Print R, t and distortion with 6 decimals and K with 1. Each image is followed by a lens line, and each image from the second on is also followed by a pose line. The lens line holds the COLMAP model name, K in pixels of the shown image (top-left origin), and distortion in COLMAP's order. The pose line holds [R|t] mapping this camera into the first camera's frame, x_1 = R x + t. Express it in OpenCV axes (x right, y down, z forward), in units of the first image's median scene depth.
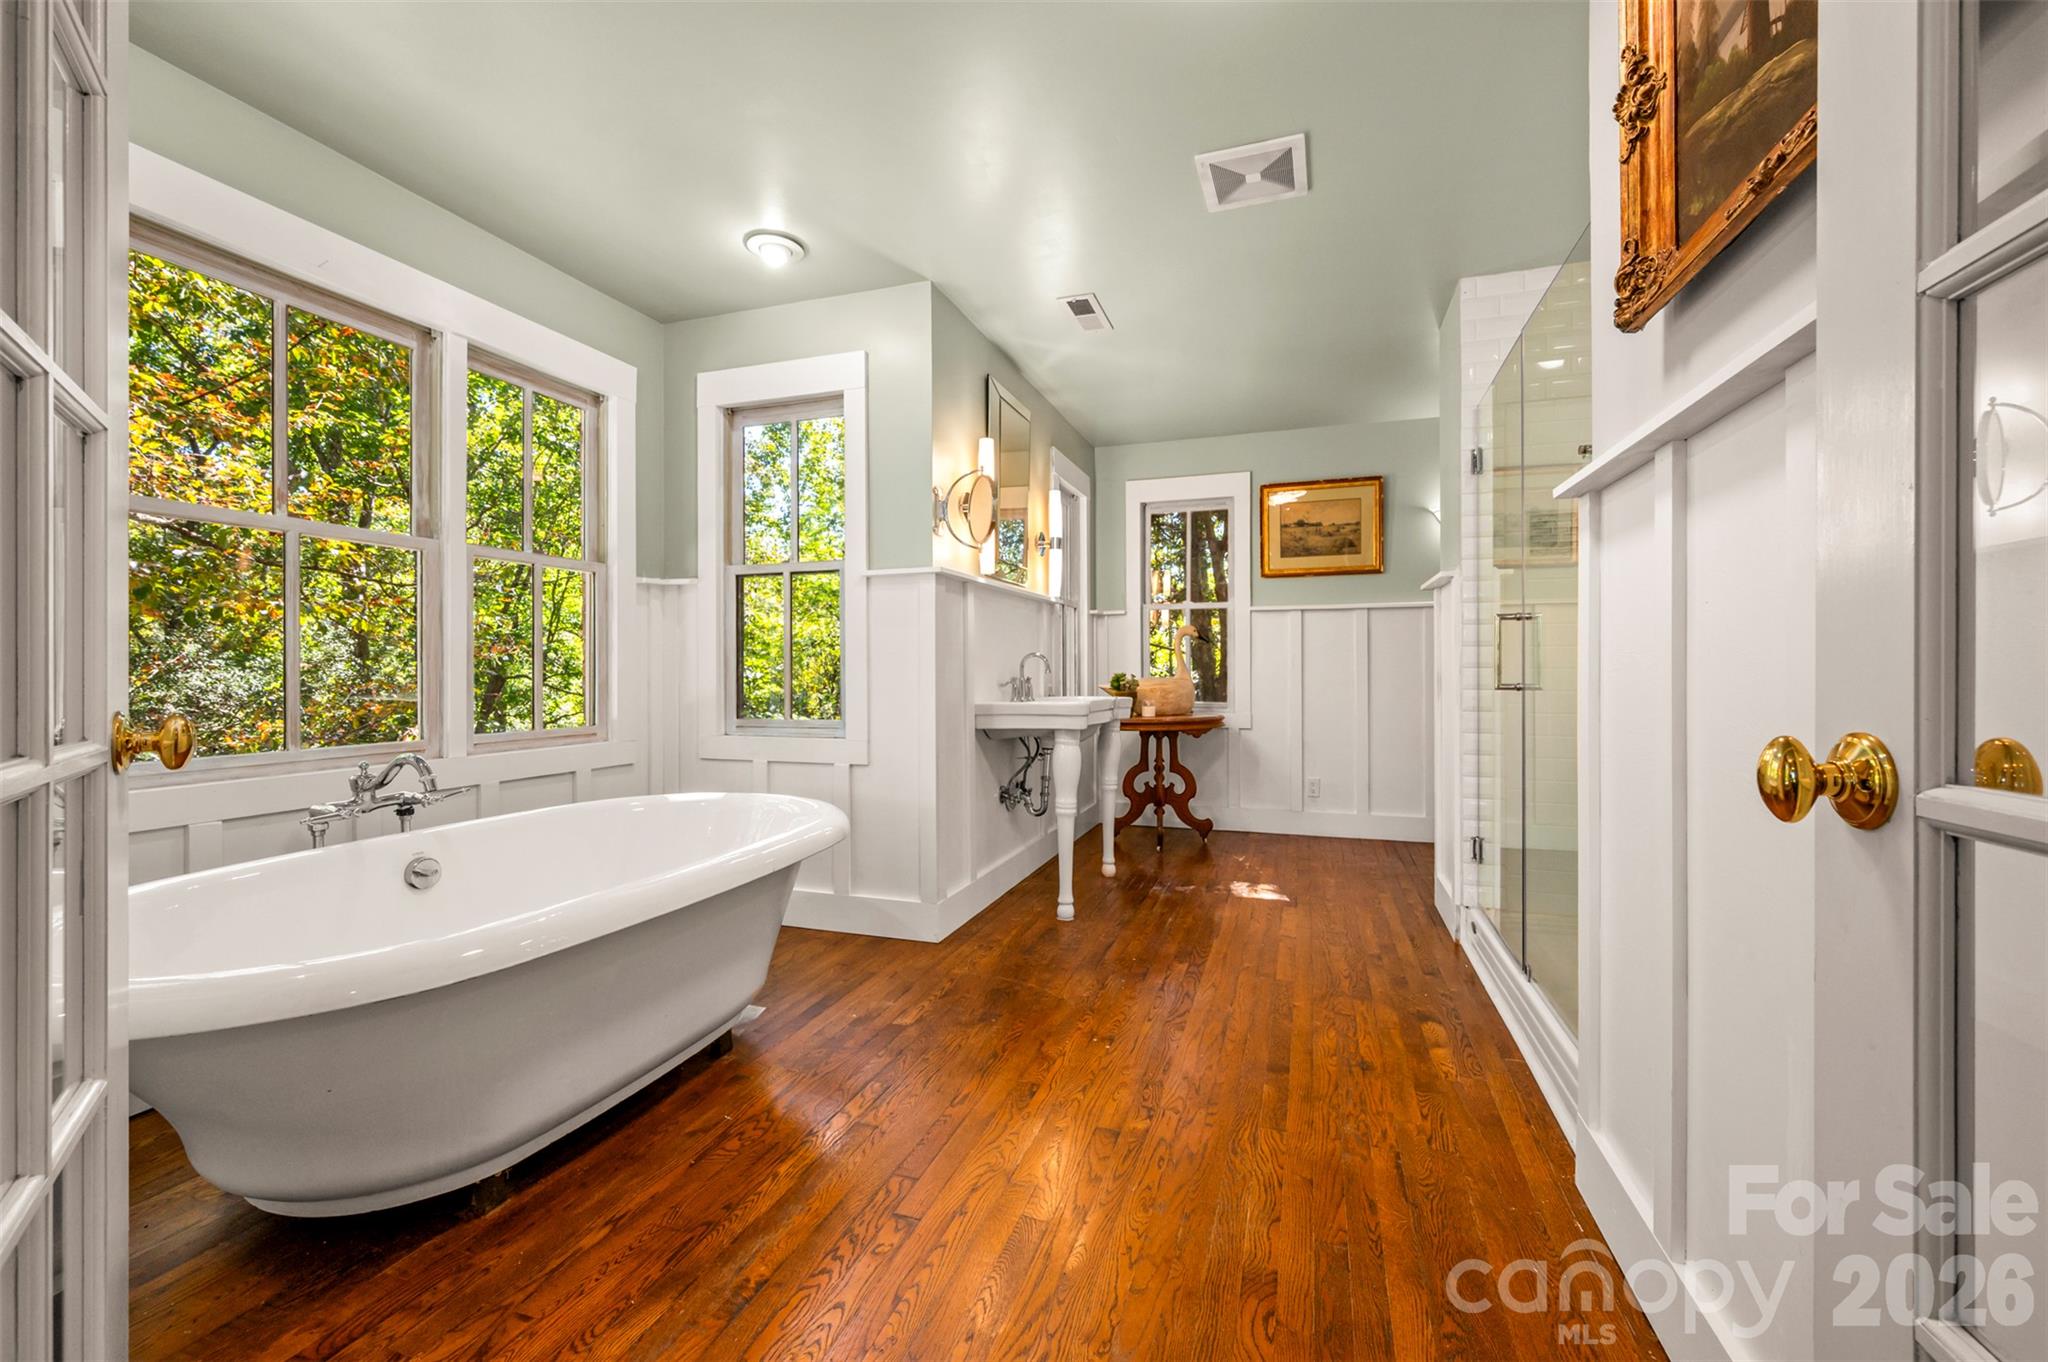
lens RADIAL K [[818.2, 0, 1030.7], [0, 818.2, 672.2], [0, 0, 1]] dist [-0.000638, -0.000320]
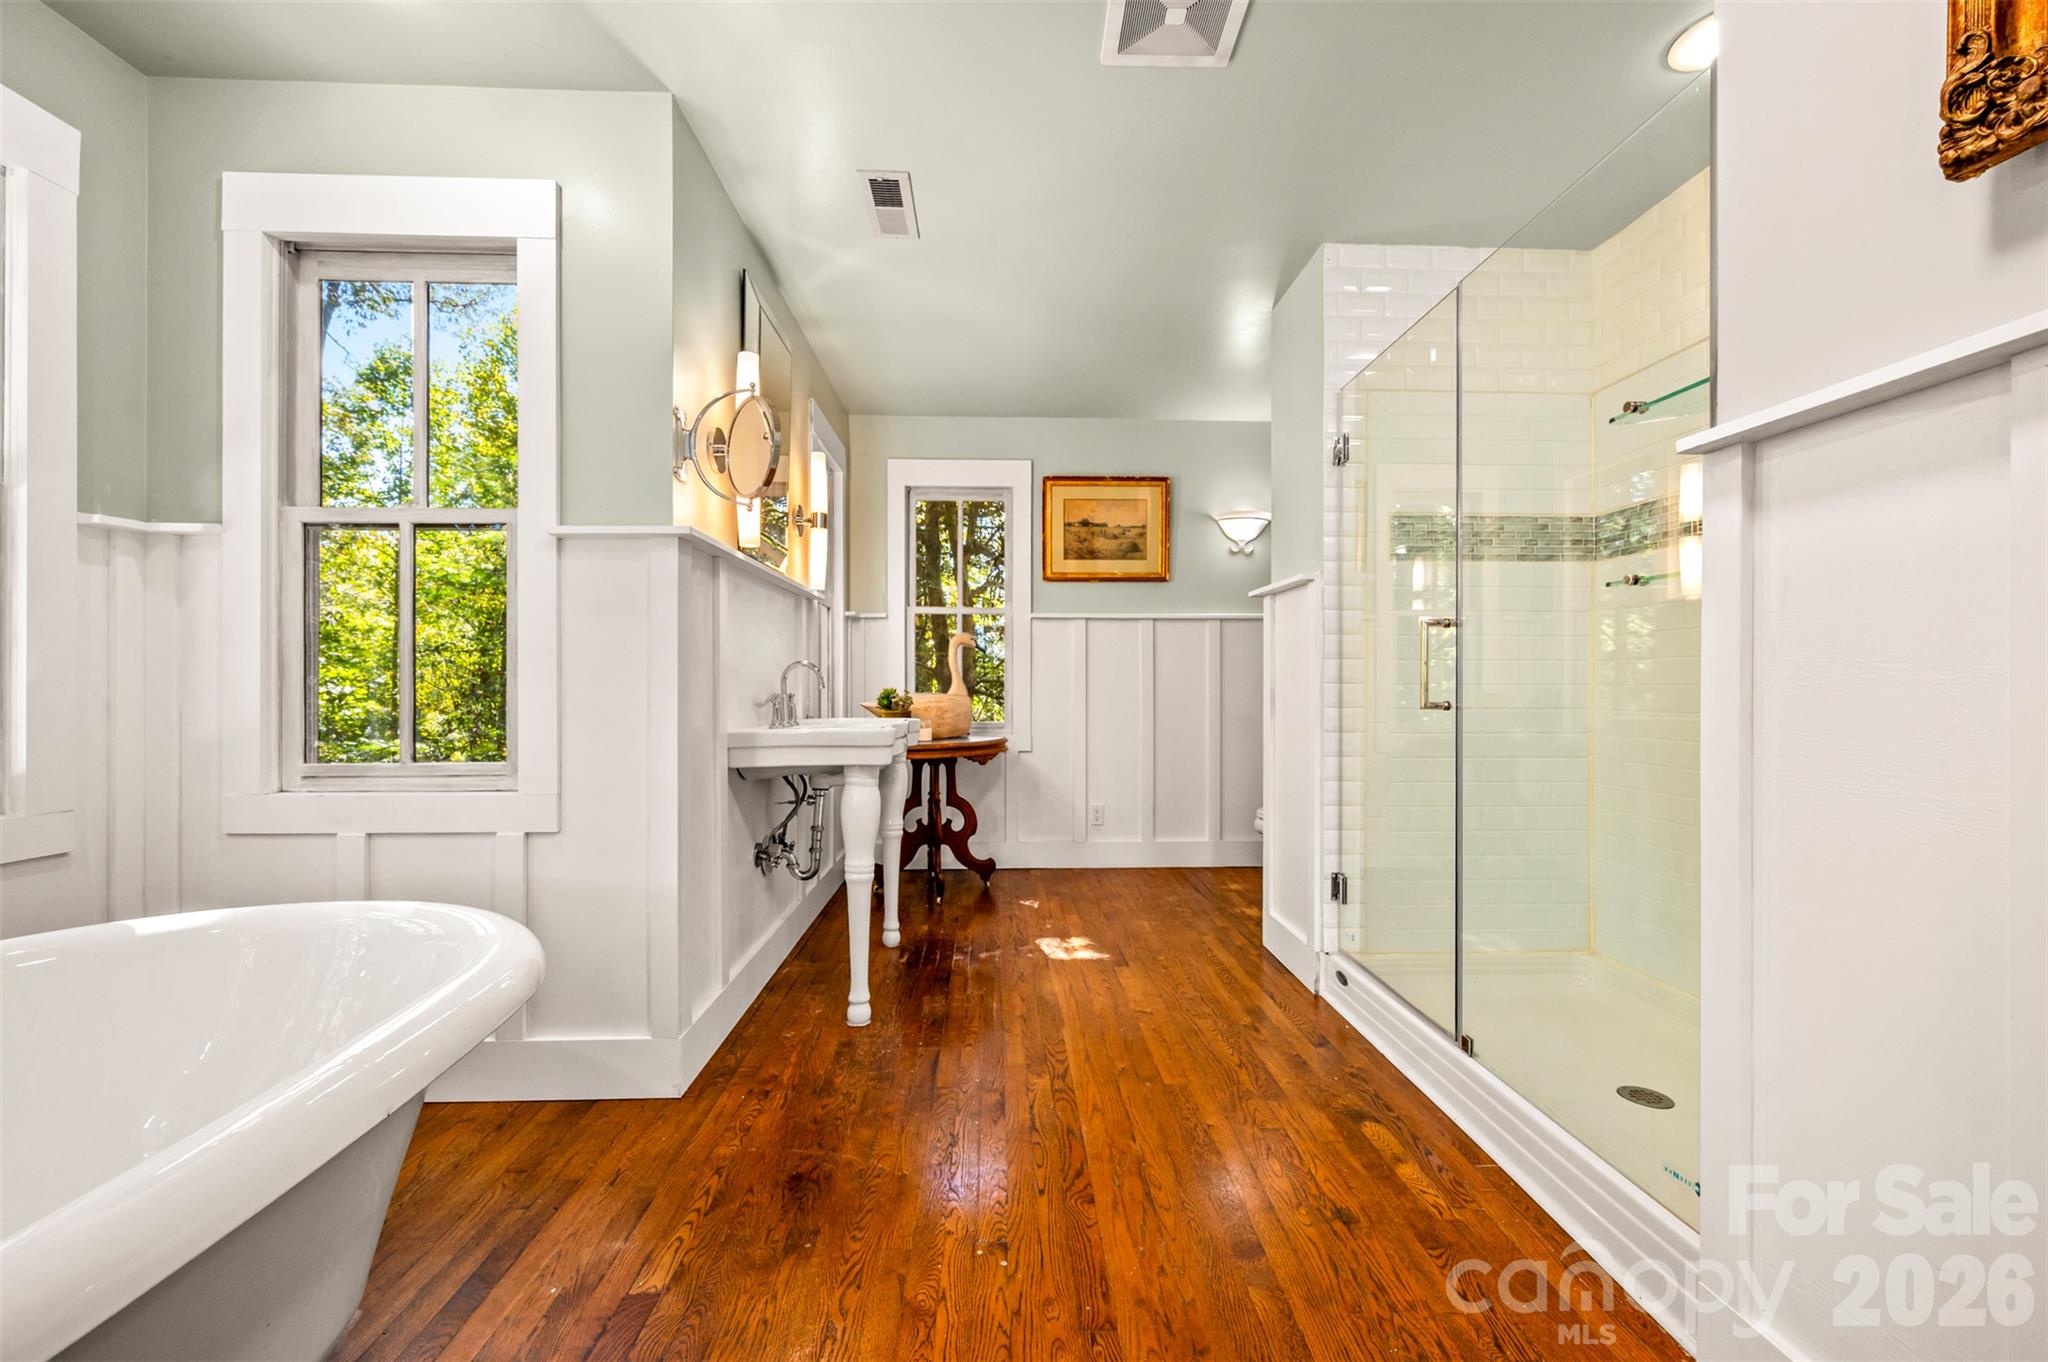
lens RADIAL K [[818.2, 0, 1016.4], [0, 818.2, 684.3], [0, 0, 1]] dist [-0.000638, -0.000320]
pose [[0.934246, 0.002792, 0.356619, -0.086492], [-0.001654, 0.999993, -0.003495, -0.000358], [-0.356626, 0.002675, 0.934243, 0.257318]]
